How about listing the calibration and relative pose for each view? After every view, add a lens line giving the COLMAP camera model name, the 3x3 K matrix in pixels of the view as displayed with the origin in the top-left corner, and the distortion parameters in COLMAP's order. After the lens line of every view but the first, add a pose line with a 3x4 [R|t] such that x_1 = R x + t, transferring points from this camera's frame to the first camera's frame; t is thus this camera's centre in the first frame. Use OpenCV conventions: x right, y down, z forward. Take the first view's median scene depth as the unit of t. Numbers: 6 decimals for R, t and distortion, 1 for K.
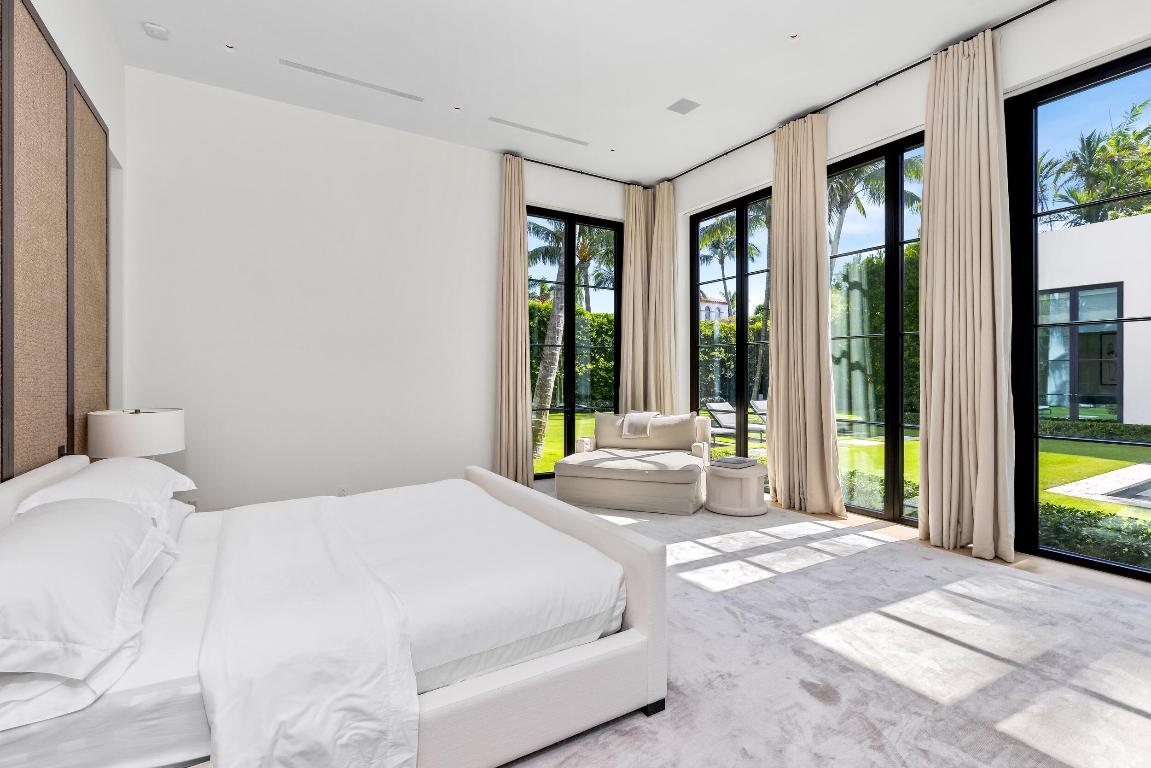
lens RADIAL K [[525.5, 0, 579.4], [0, 525.5, 369.2], [0, 0, 1]] dist [0.009750, 0.000053]
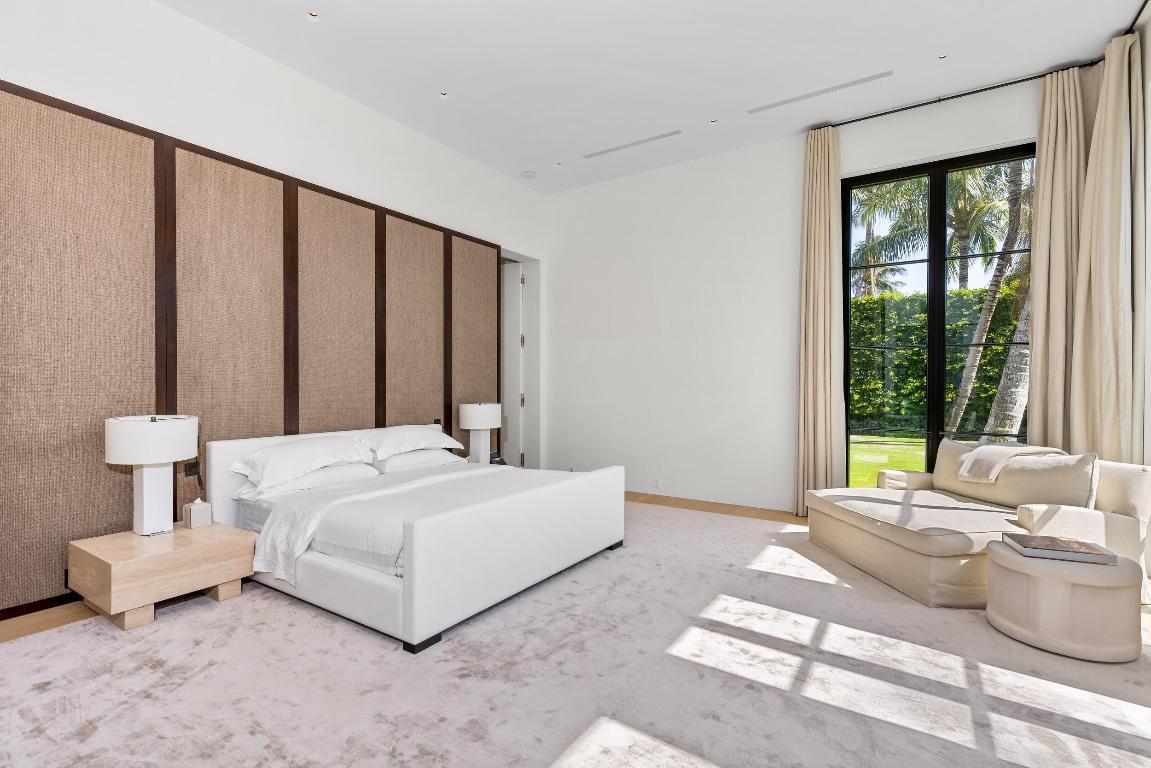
lens RADIAL K [[532.2, 0, 573.0], [0, 532.2, 366.1], [0, 0, 1]] dist [0.010490, -0.000472]
pose [[0.428304, -0.032862, -0.903037, 0.713155], [0.002423, 0.999377, -0.035219, 0.017158], [0.903631, 0.012896, 0.428117, 0.401018]]
